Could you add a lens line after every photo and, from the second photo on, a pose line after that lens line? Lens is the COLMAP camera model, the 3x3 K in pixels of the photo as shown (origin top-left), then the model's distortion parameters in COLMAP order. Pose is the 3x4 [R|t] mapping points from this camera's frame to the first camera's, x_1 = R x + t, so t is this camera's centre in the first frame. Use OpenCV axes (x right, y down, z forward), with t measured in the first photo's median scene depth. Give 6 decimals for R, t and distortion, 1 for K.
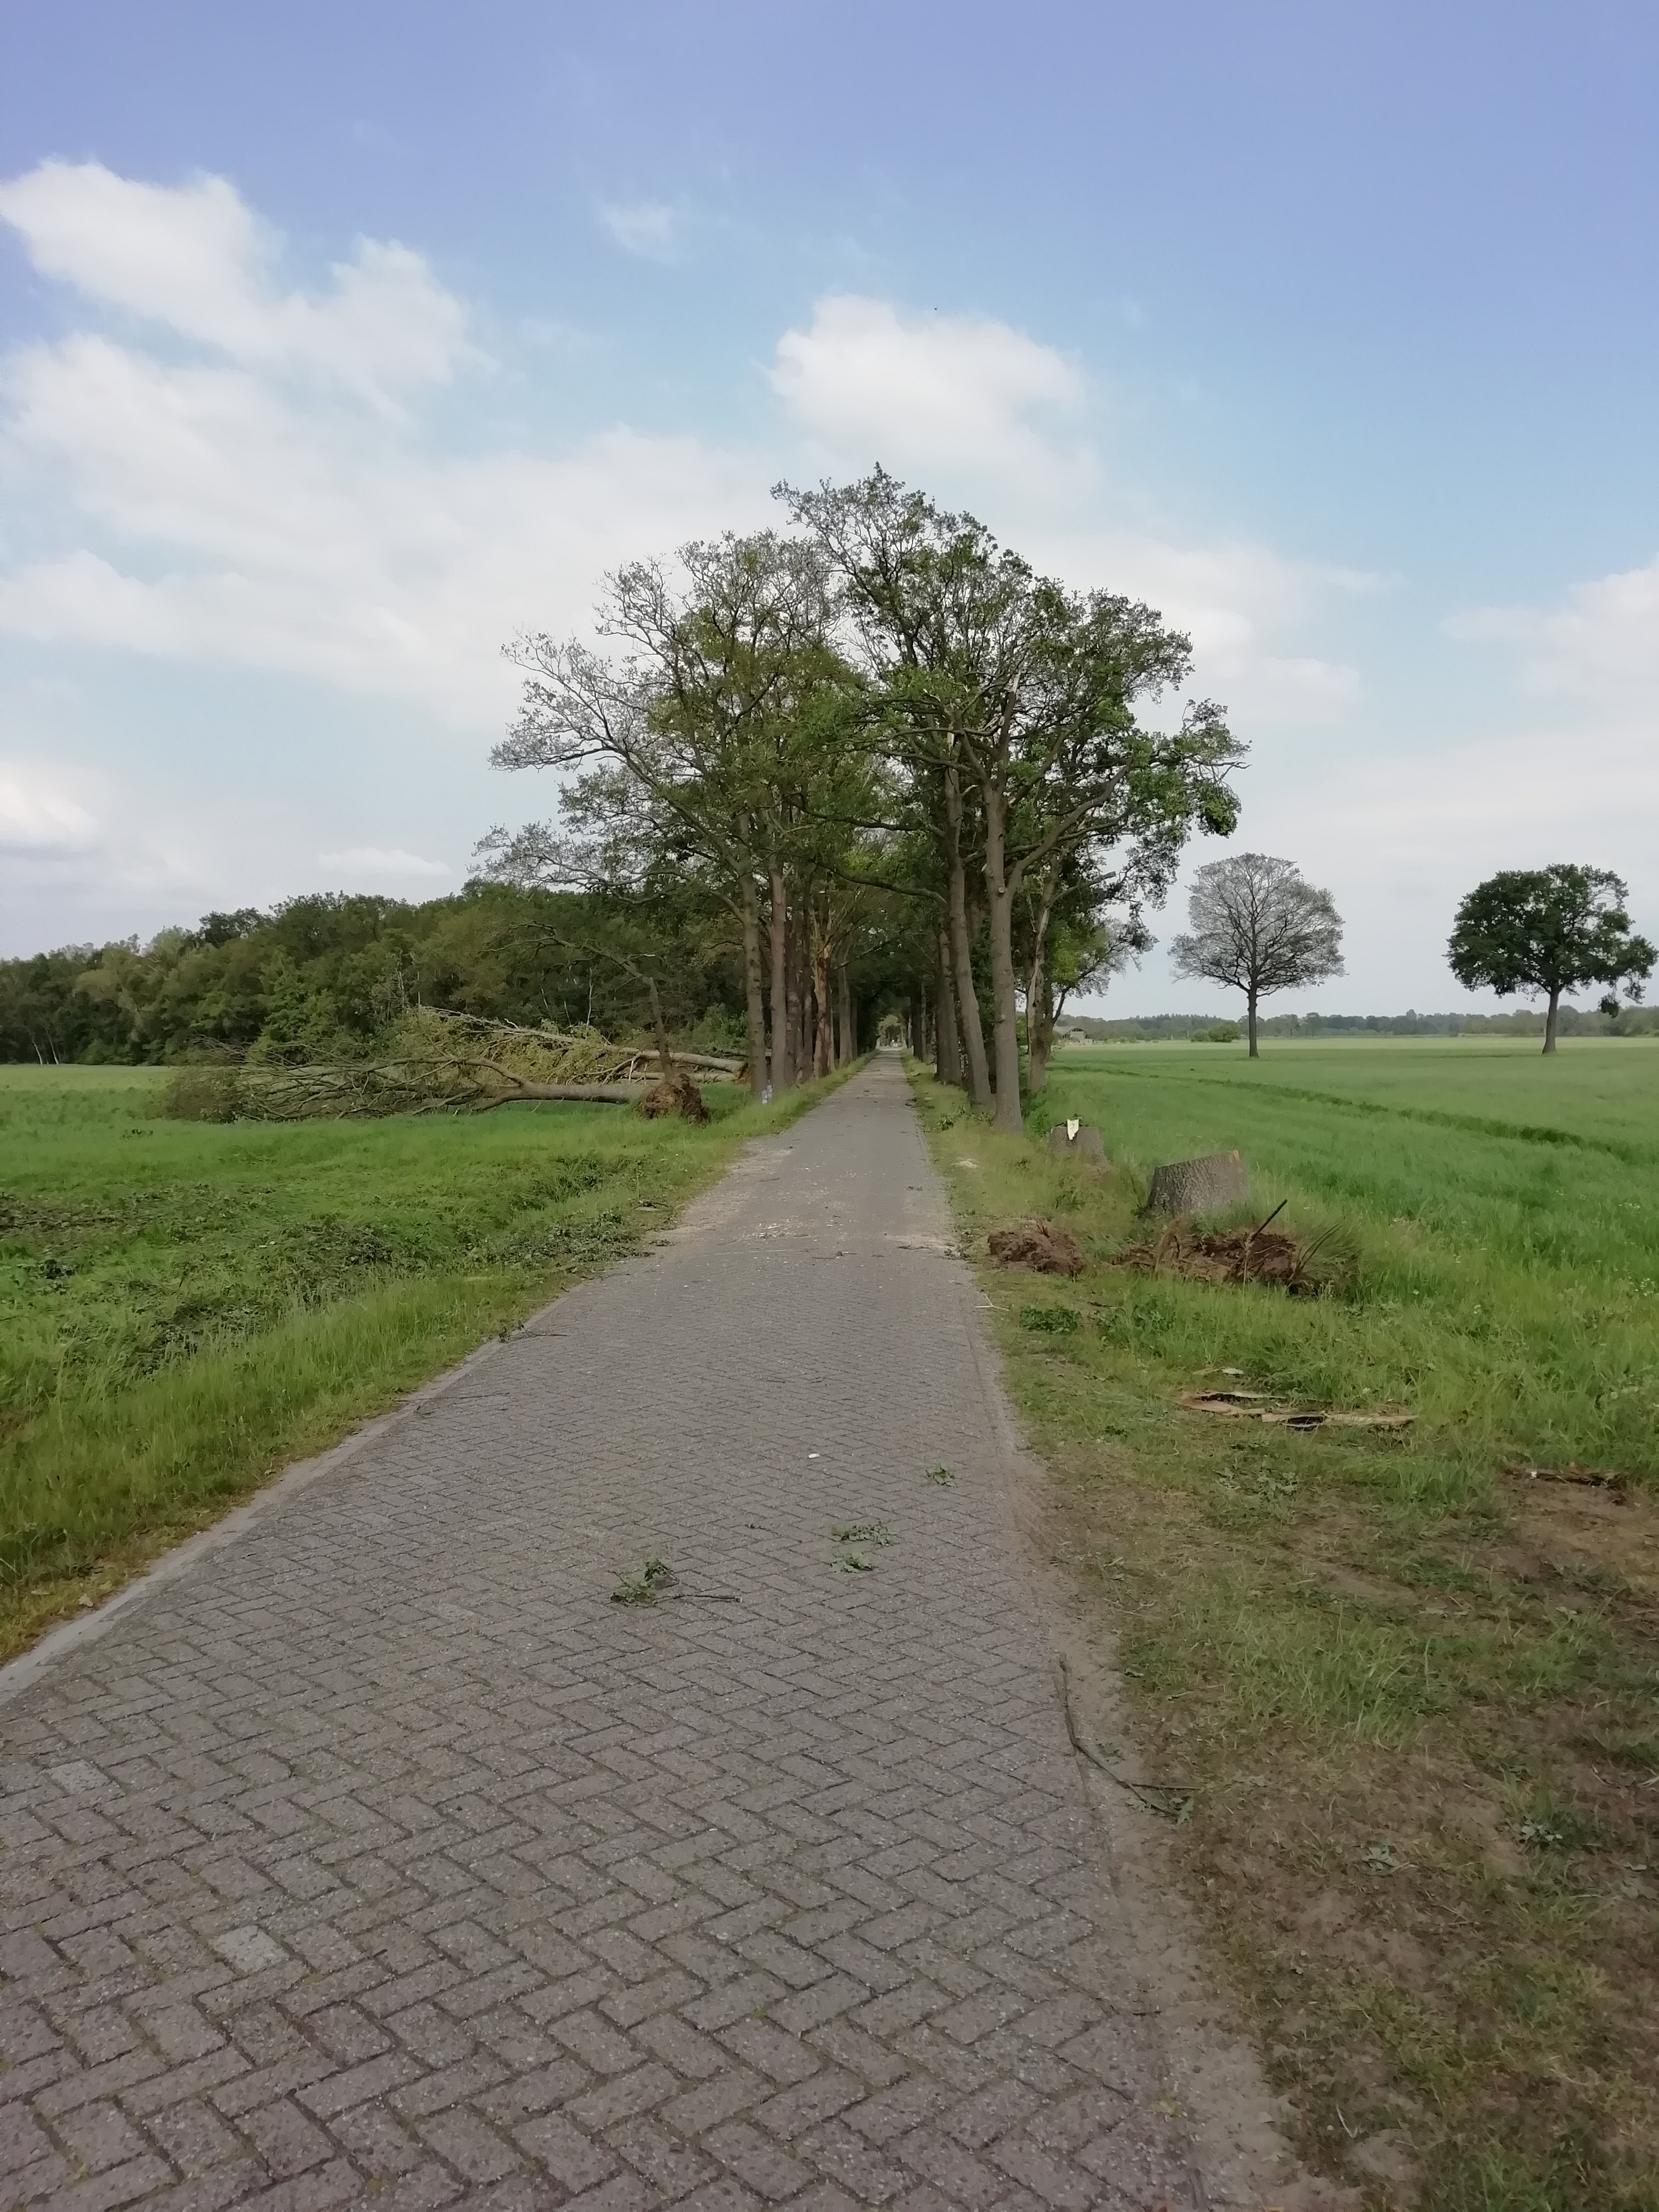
lens RADIAL K [[1686.7, 0, 829.8], [0, 1686.7, 1103.0], [0, 0, 1]] dist [0.020228, -0.007943]
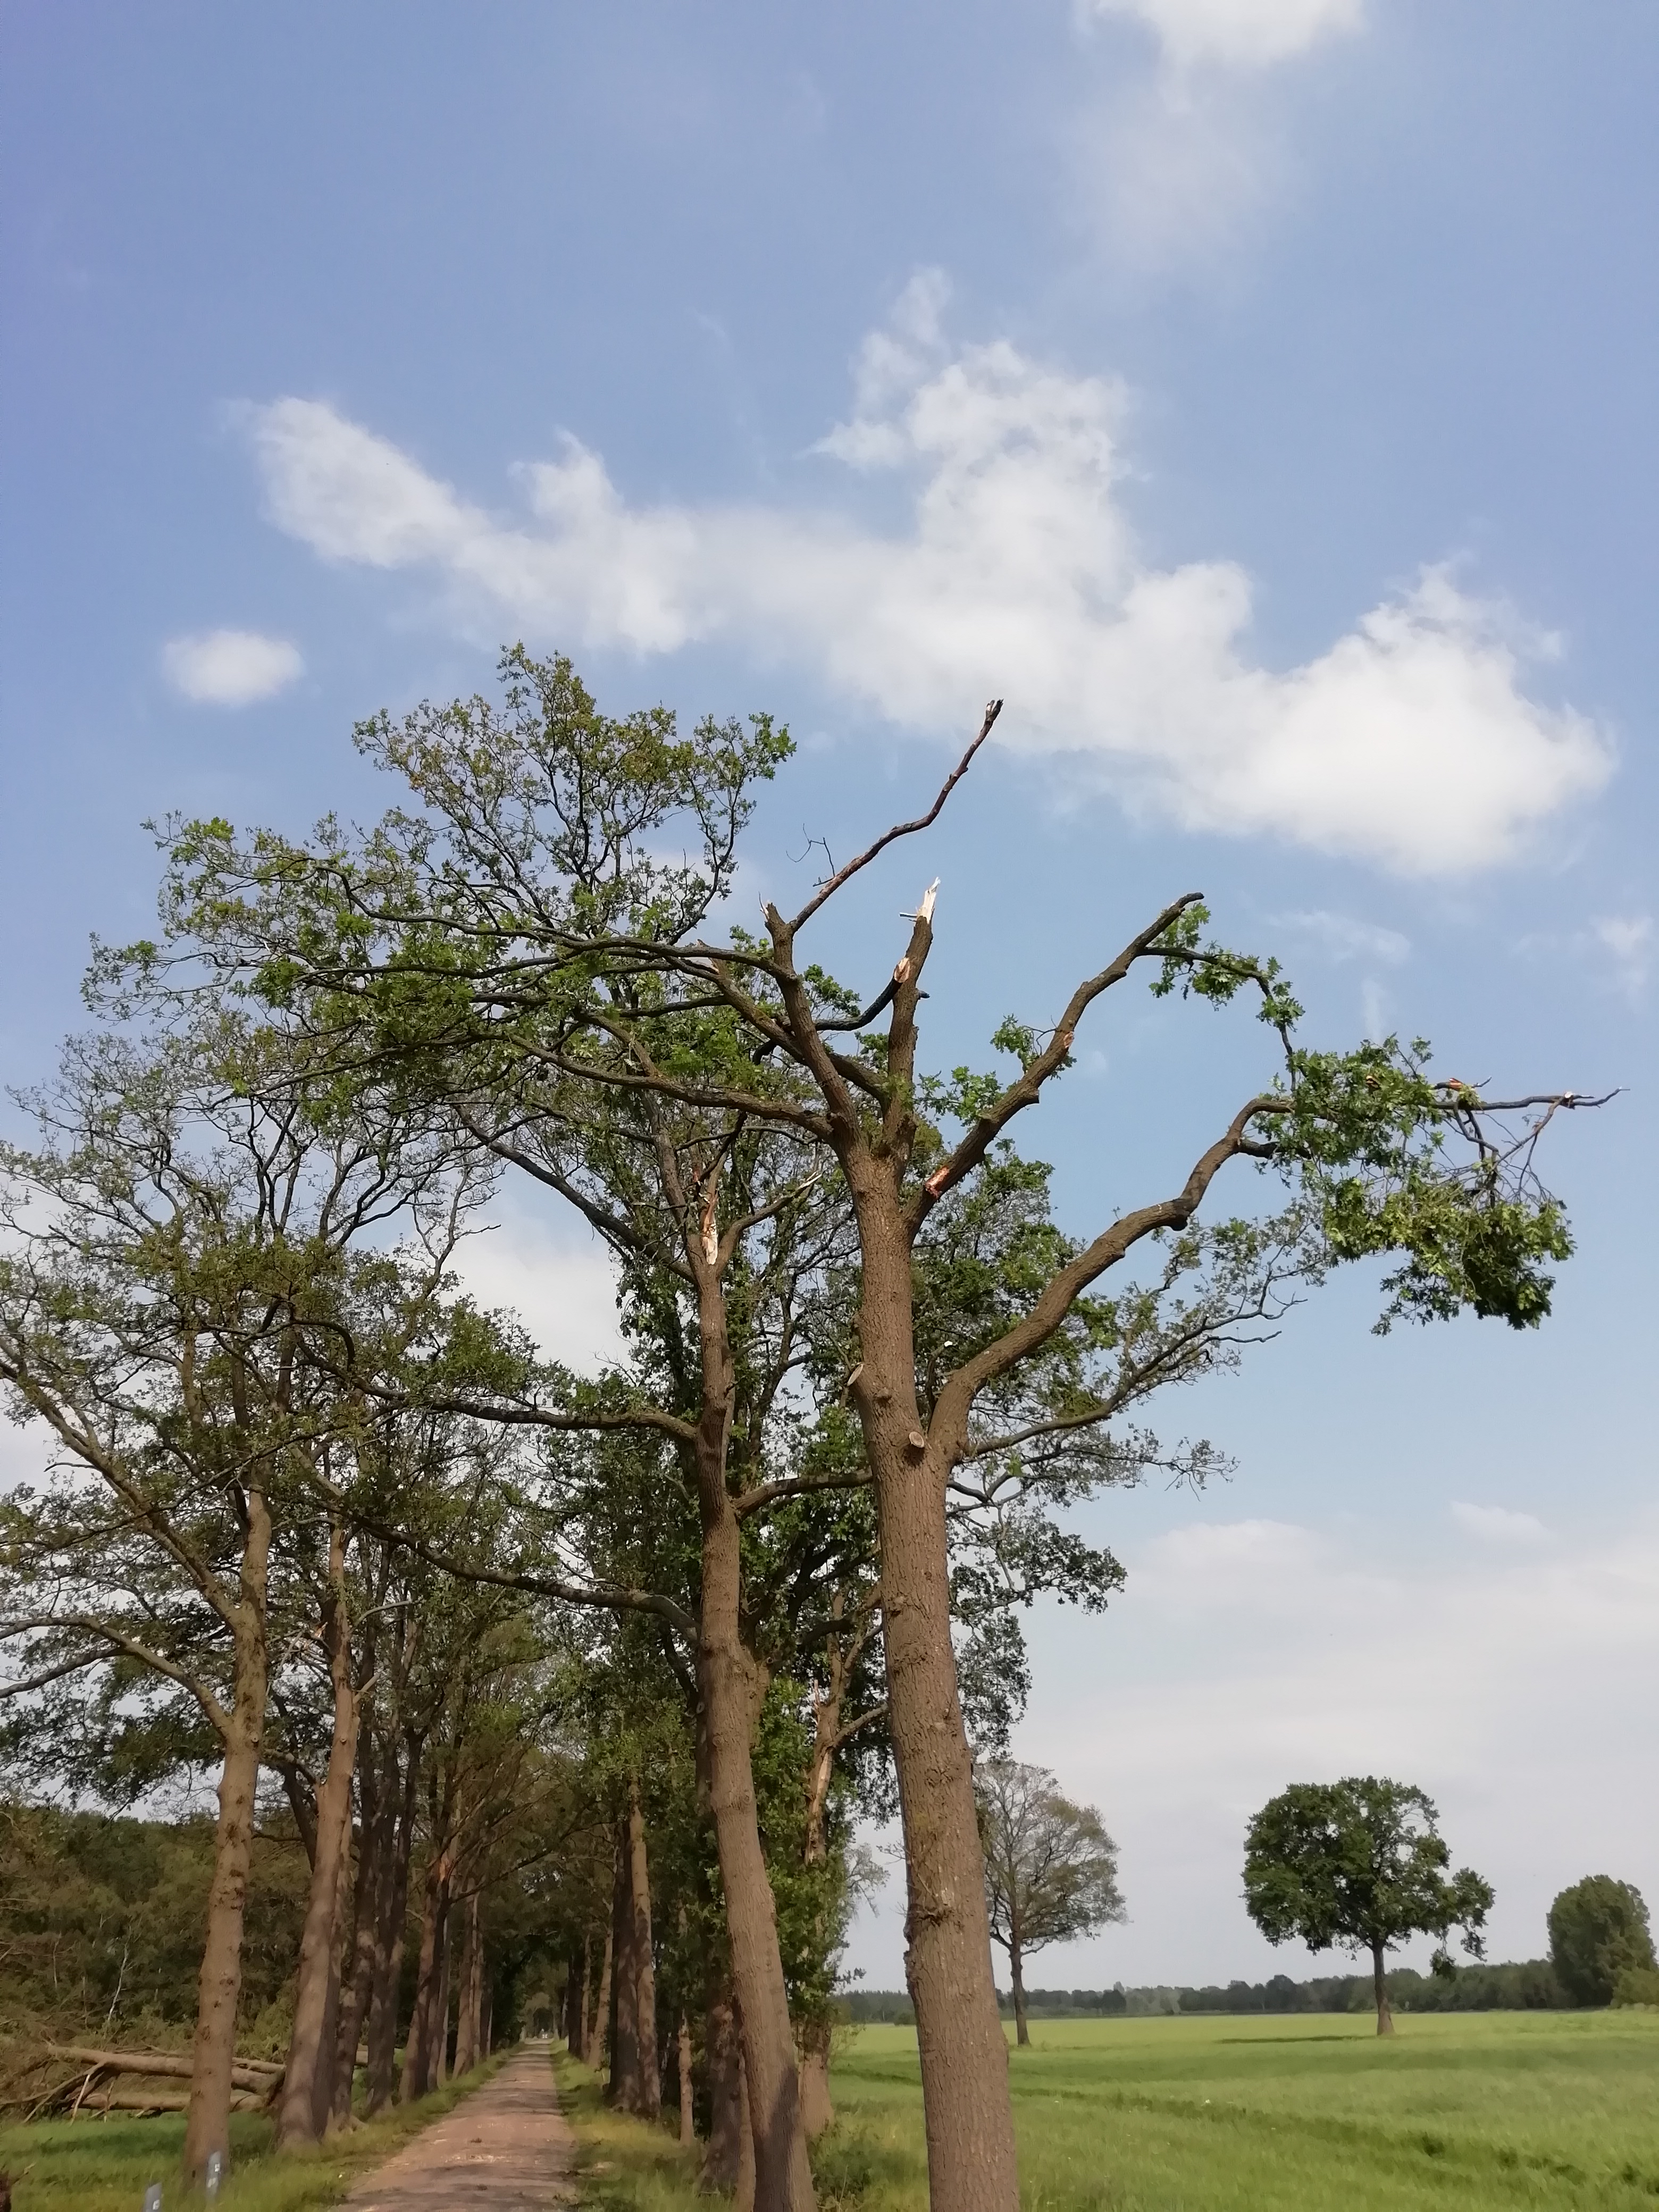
lens RADIAL K [[1686.7, 0, 830.2], [0, 1686.7, 1108.3], [0, 0, 1]] dist [0.020228, -0.007943]
pose [[0.982766, 0.074643, 0.169114, 0.006907], [0.021854, 0.861517, -0.507258, -0.005332], [-0.183558, 0.502212, 0.845039, 0.167464]]
